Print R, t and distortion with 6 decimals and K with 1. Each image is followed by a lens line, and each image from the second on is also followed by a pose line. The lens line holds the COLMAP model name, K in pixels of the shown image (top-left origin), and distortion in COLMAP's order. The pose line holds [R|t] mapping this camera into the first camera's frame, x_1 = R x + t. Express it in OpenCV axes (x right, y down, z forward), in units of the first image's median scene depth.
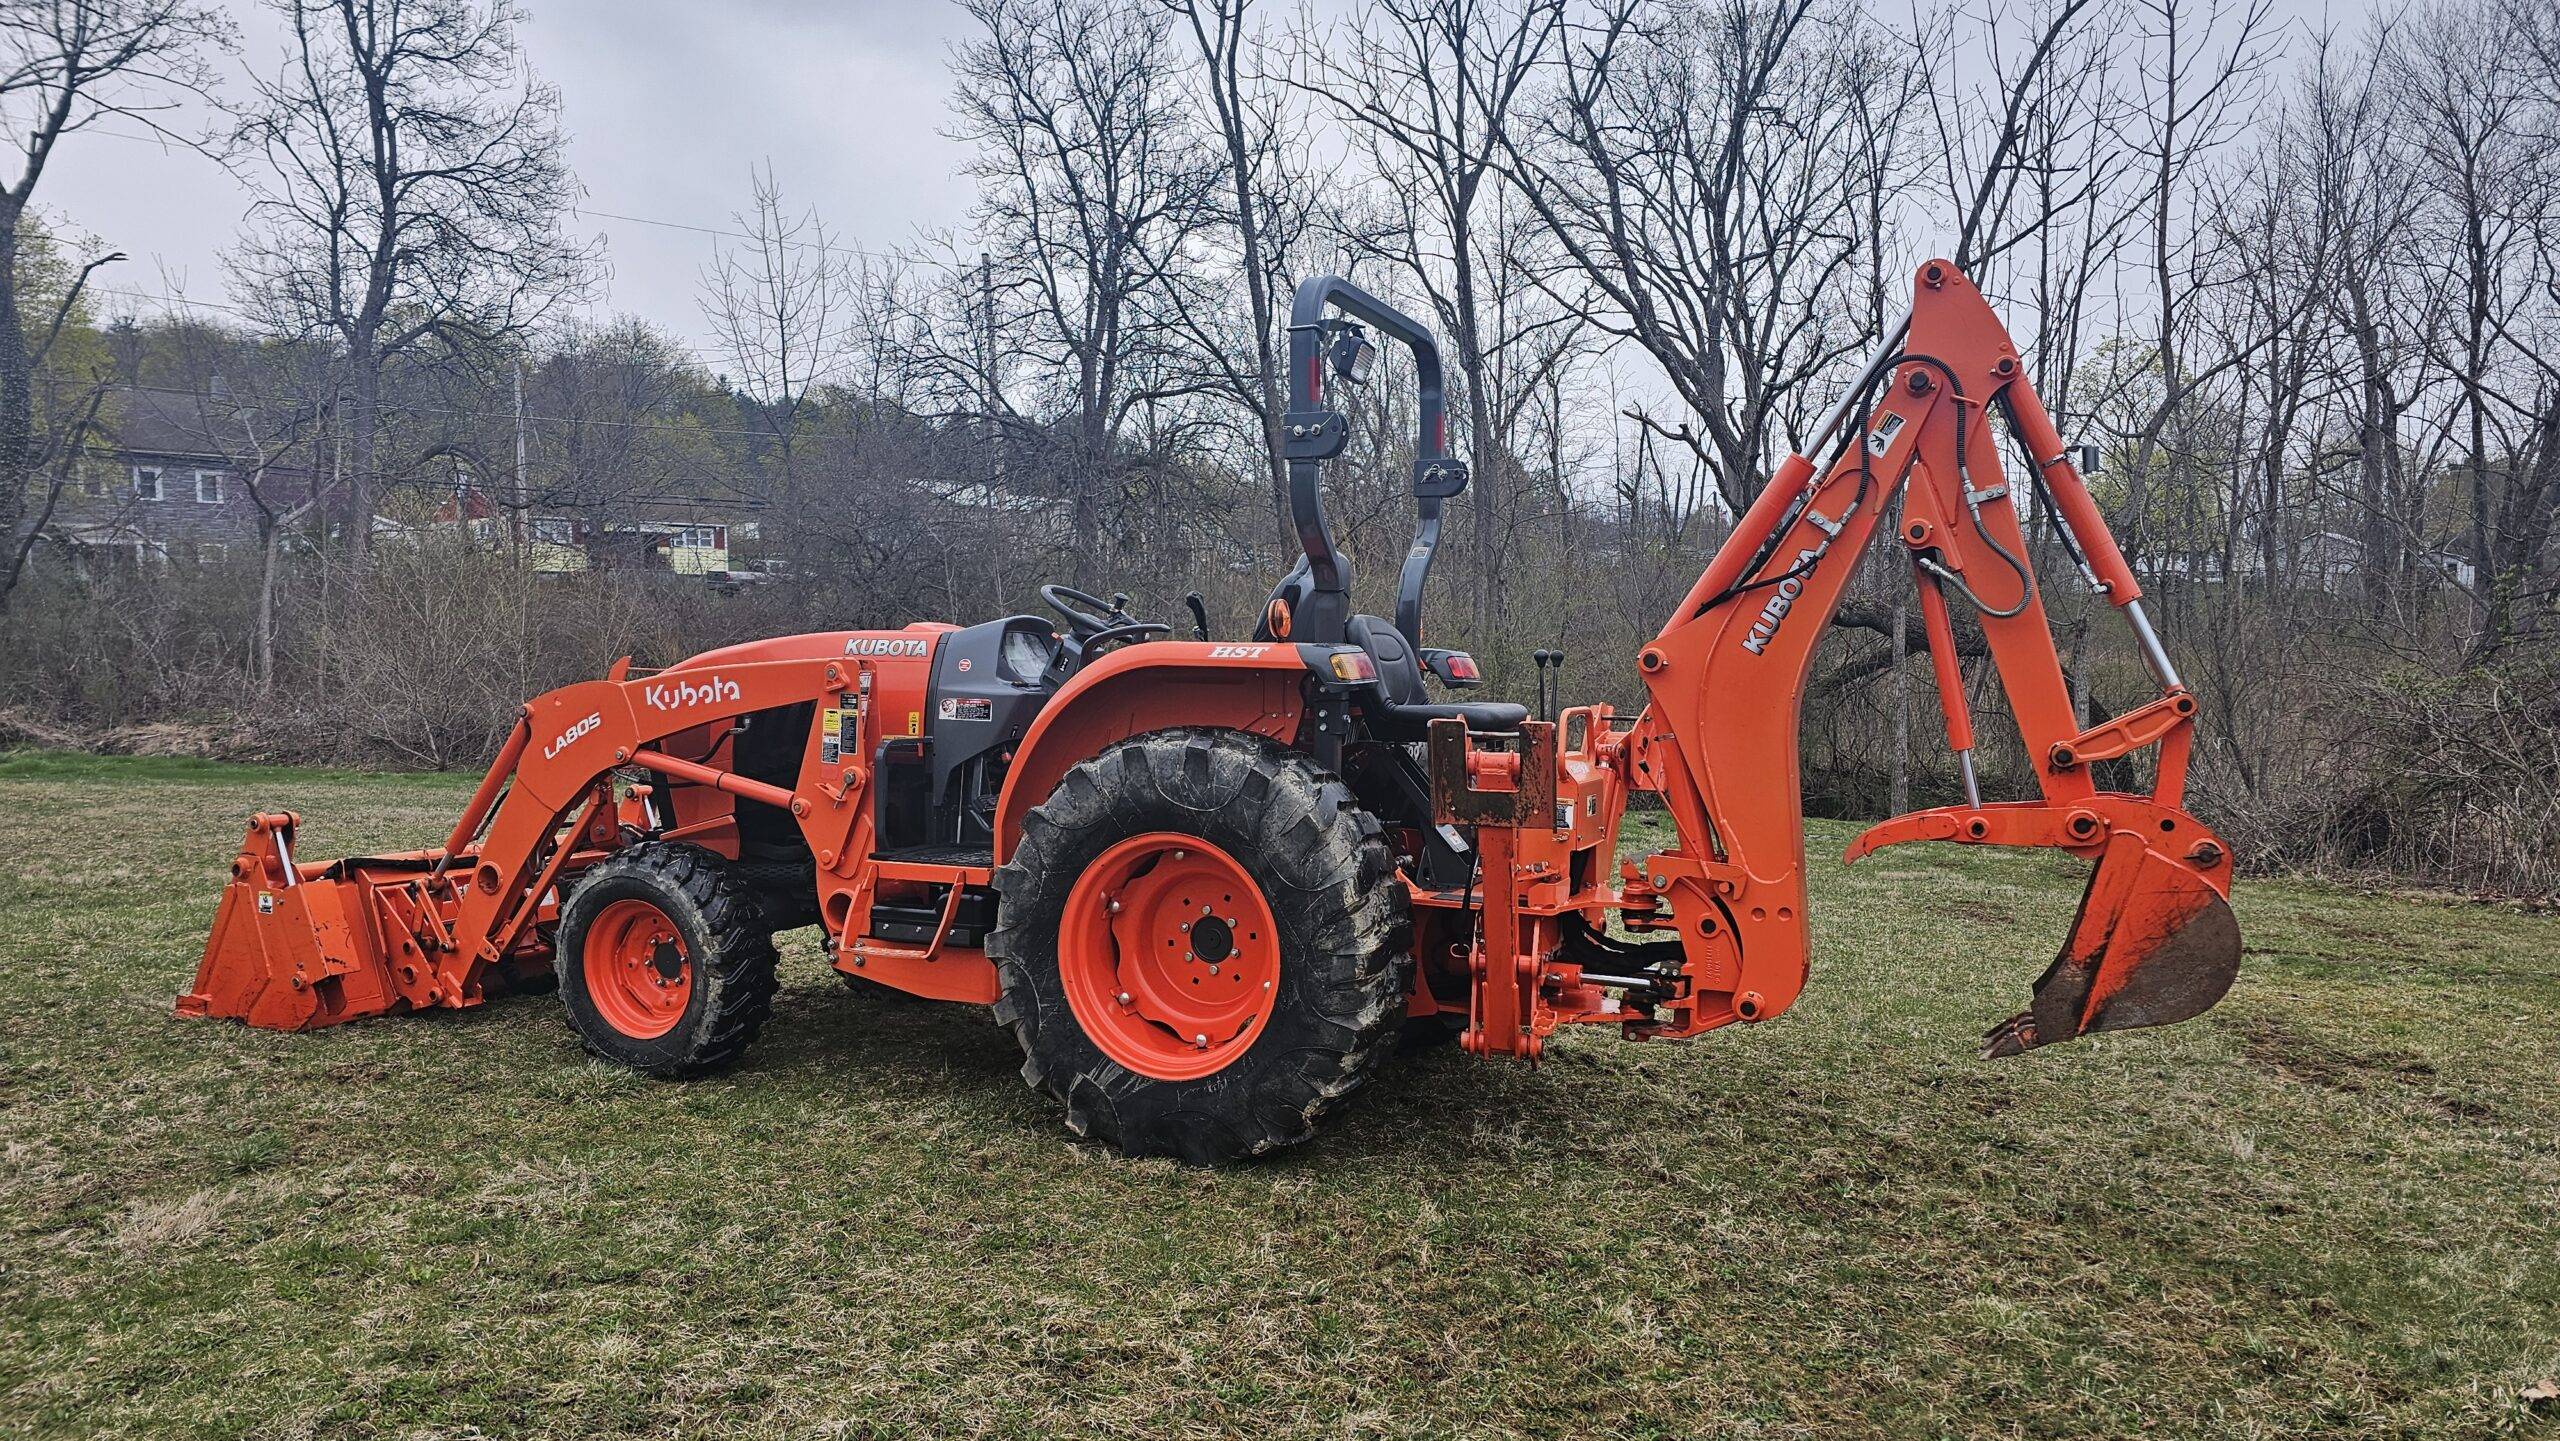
lens RADIAL K [[1708.2, 0, 1286.2], [0, 1708.2, 737.2], [0, 0, 1]] dist [0.065822, -0.061554]
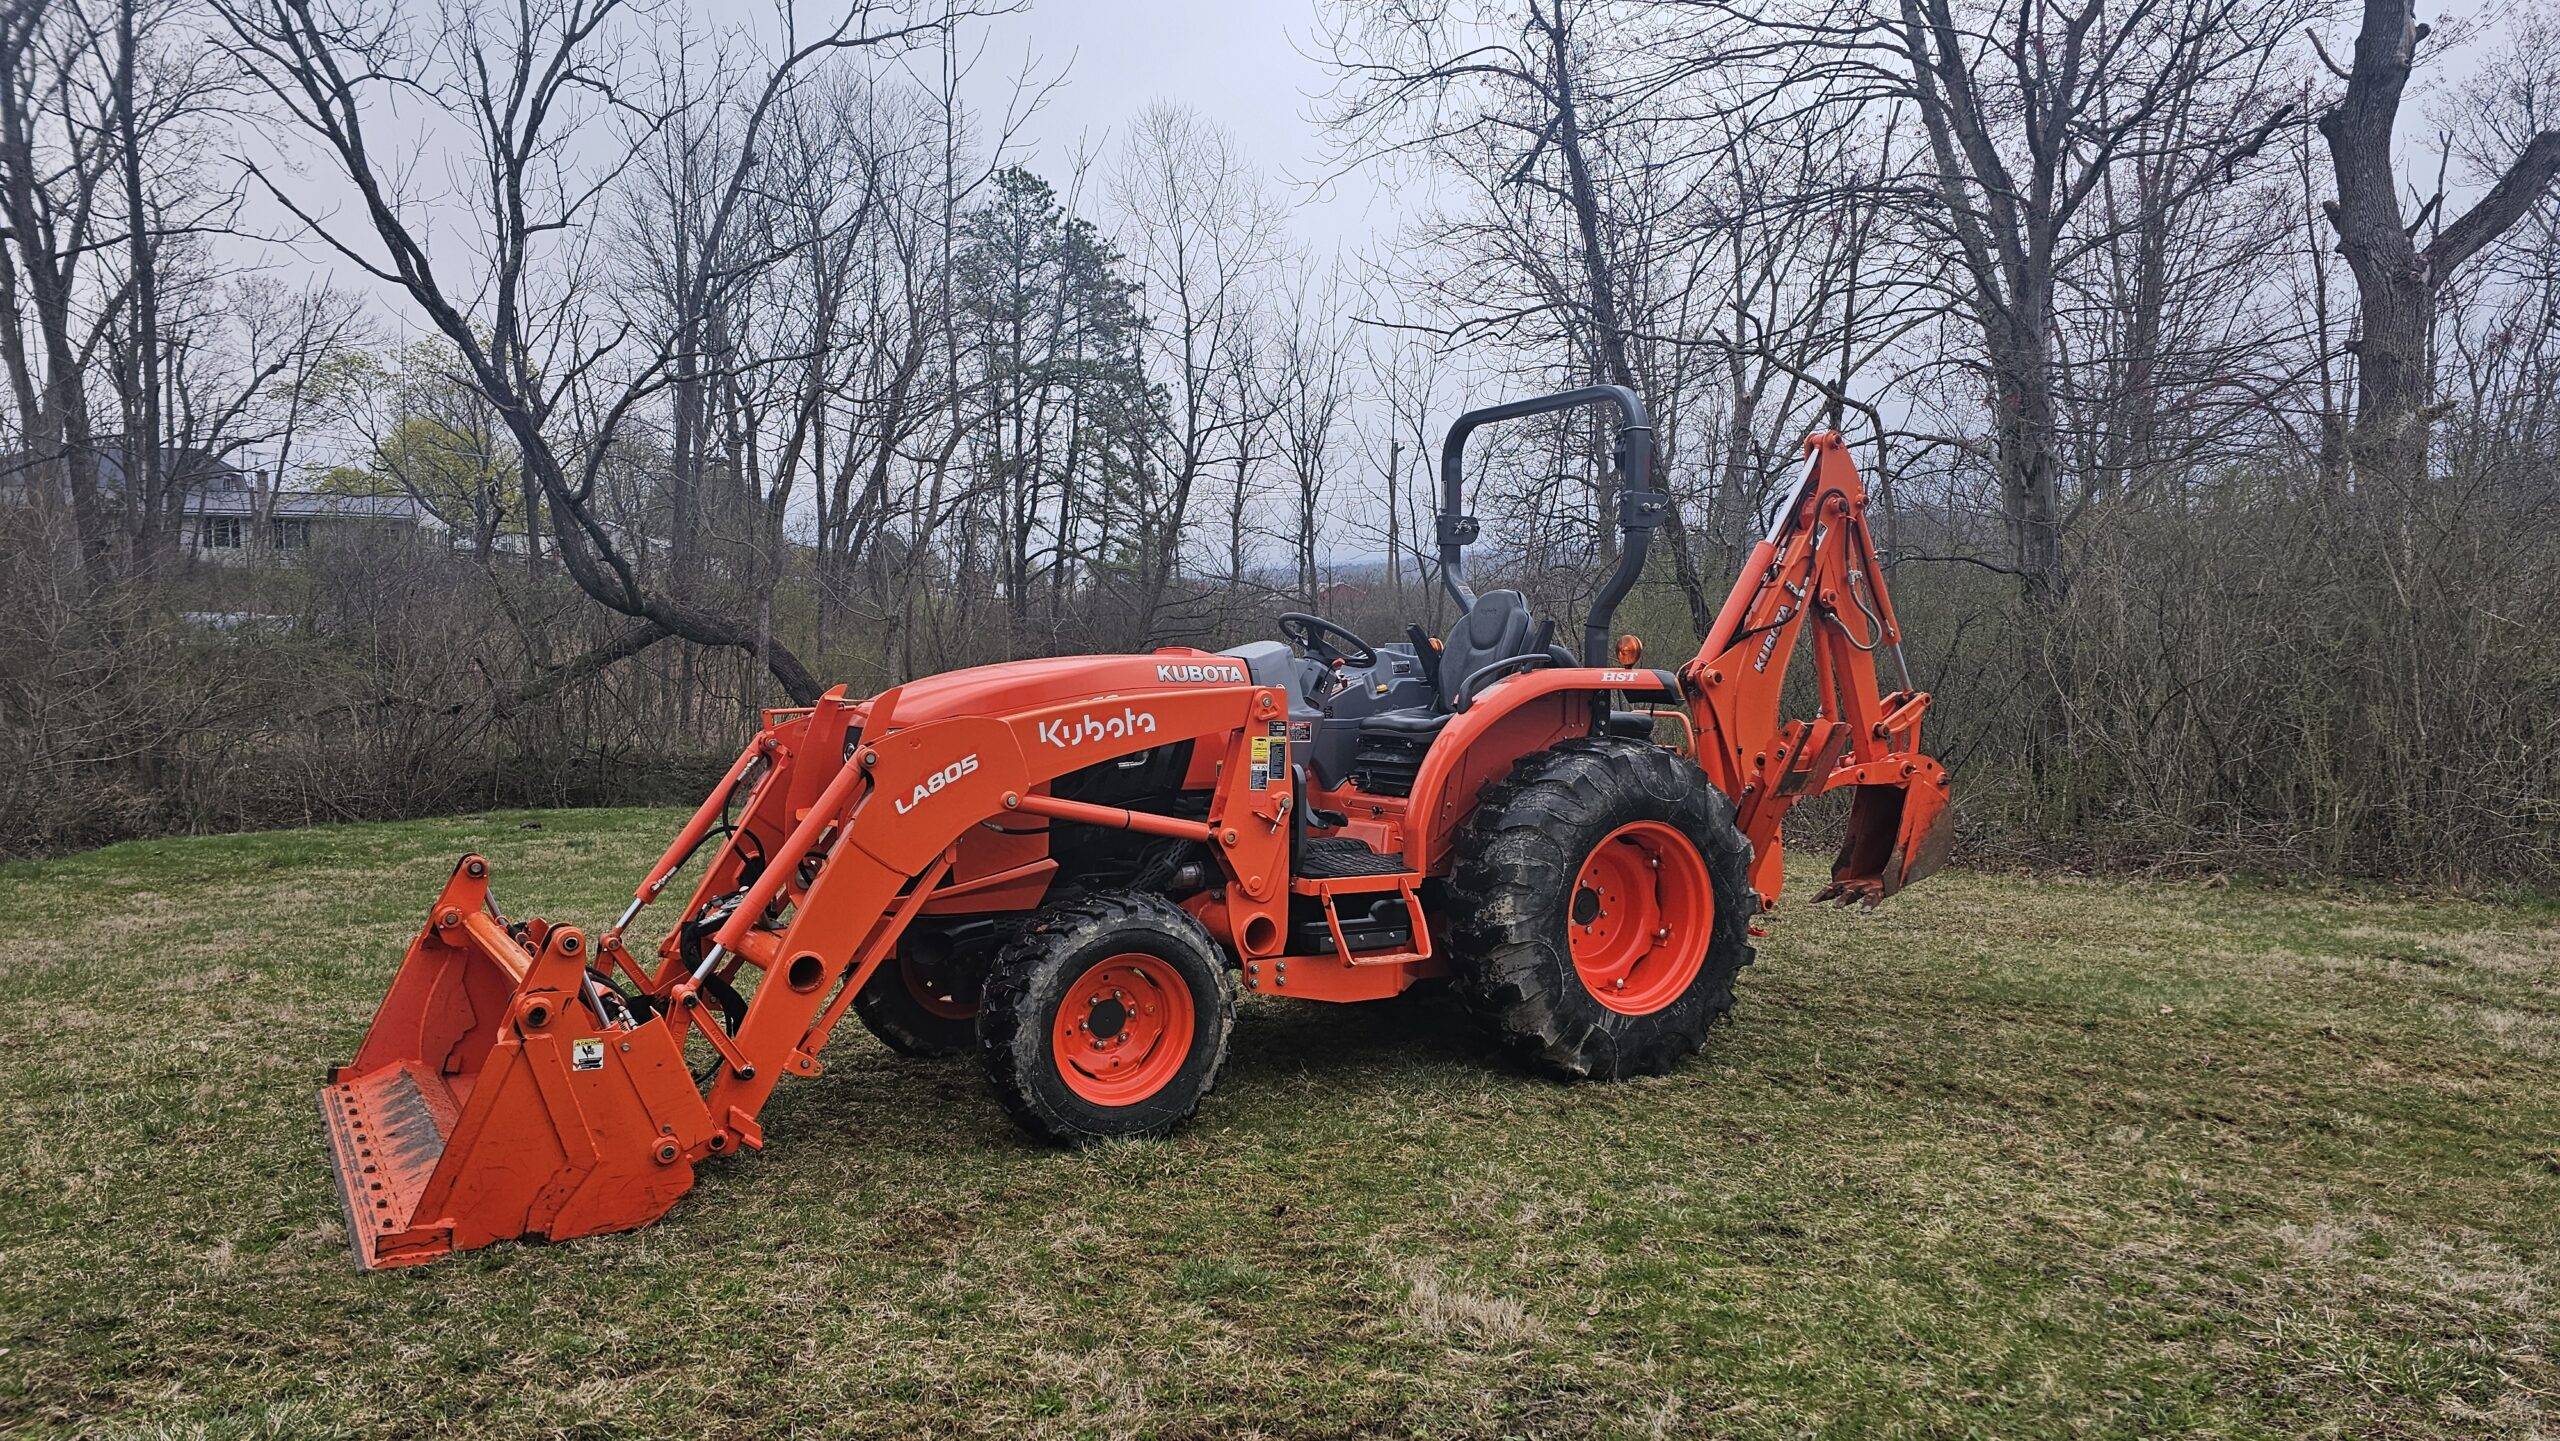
lens RADIAL K [[1708.2, 0, 1294.7], [0, 1708.2, 747.4], [0, 0, 1]] dist [0.065822, -0.061554]
pose [[0.575551, -0.049968, 0.816238, -0.230386], [0.033534, 0.998734, 0.037495, -0.010158], [-0.817078, 0.005791, 0.576498, 0.087277]]
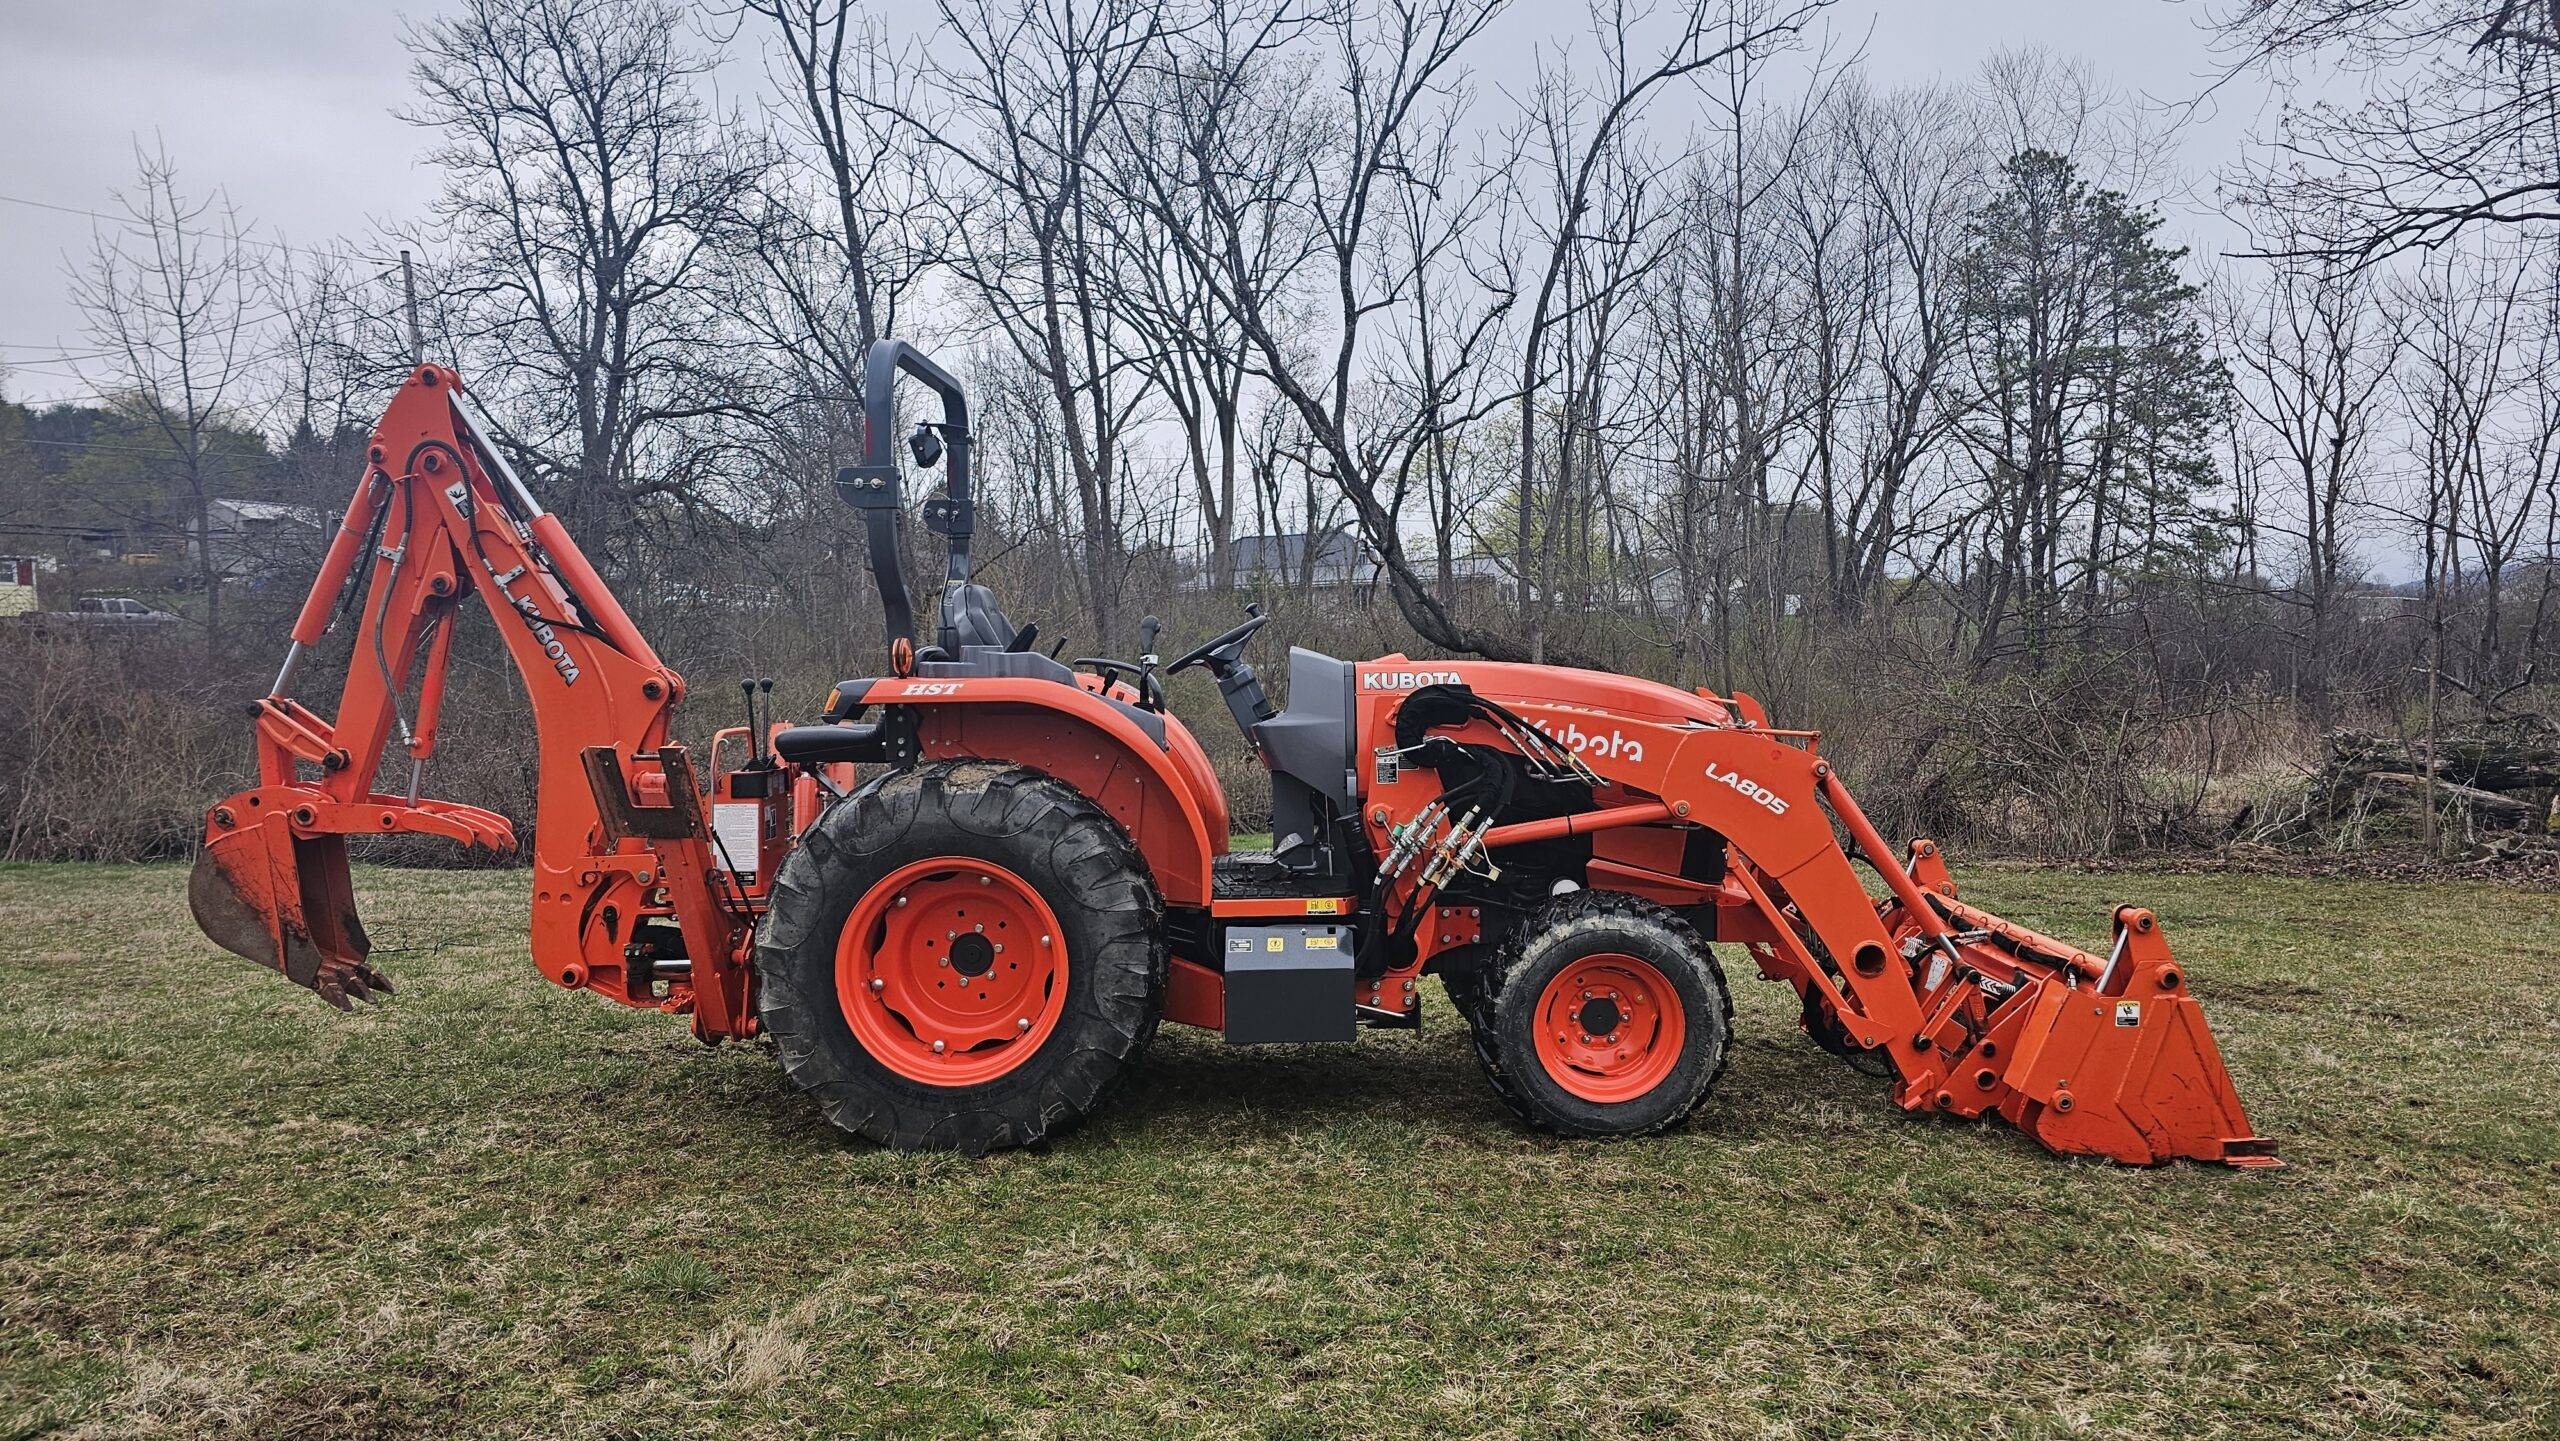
lens RADIAL K [[1708.2, 0, 1293.2], [0, 1708.2, 758.3], [0, 0, 1]] dist [0.065822, -0.061554]
pose [[0.944823, -0.038415, 0.325321, -0.105705], [0.040798, 0.999167, -0.000501, -0.001058], [-0.325031, 0.013746, 0.945604, 0.015807]]
